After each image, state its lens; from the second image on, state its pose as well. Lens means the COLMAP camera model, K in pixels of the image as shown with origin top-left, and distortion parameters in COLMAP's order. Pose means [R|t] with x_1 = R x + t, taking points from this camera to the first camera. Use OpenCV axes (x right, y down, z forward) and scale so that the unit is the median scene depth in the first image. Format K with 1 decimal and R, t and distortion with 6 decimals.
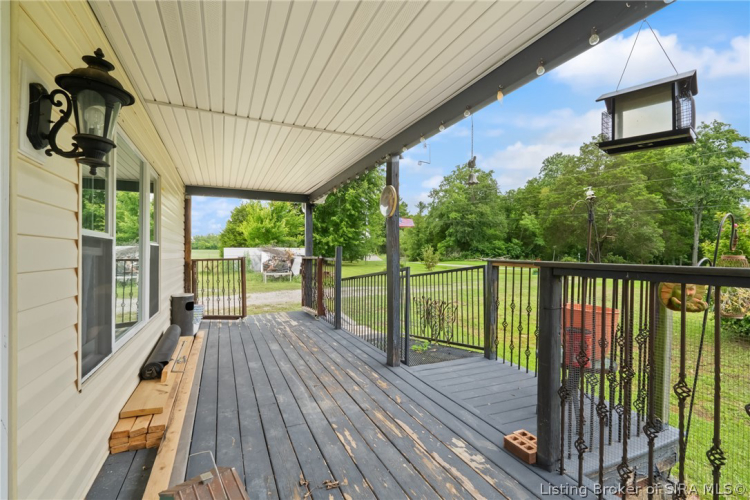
lens RADIAL K [[331.6, 0, 375.0], [0, 331.6, 250.0], [0, 0, 1]] dist [-0.001506, -0.000040]
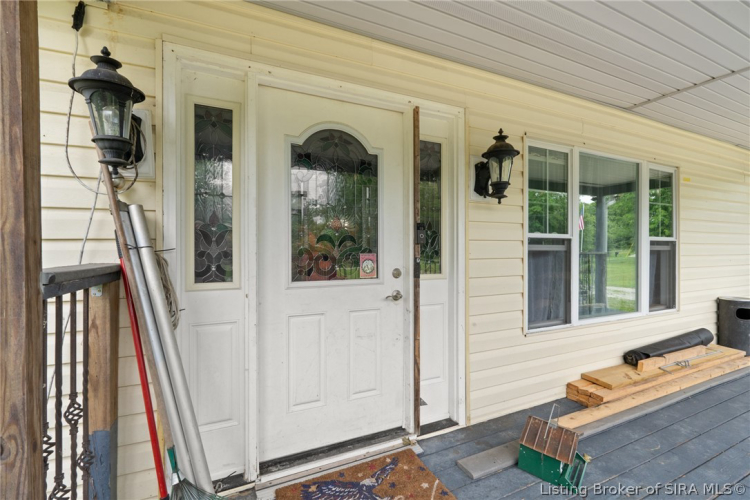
lens RADIAL K [[331.6, 0, 375.0], [0, 331.6, 250.0], [0, 0, 1]] dist [-0.001506, -0.000040]
pose [[0.000796, 0.002739, -0.999996, 0.438435], [0.012424, 0.999919, 0.002748, 0.000579], [0.999922, -0.012426, 0.000762, 0.177030]]
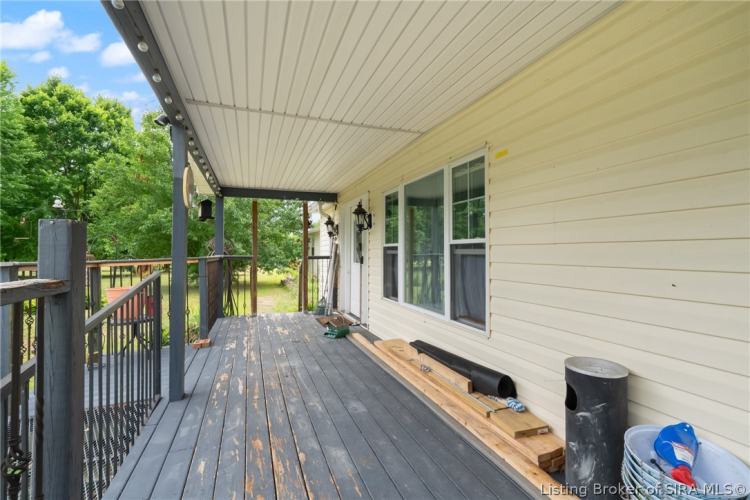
lens RADIAL K [[338.0, 0, 373.1], [0, 338.0, 246.3], [0, 0, 1]] dist [0.001708, 0.000173]
pose [[-0.996633, -0.000657, 0.081993, -0.664673], [-0.002803, 0.999656, -0.026061, 0.019797], [-0.081947, -0.026203, -0.996292, 2.514905]]
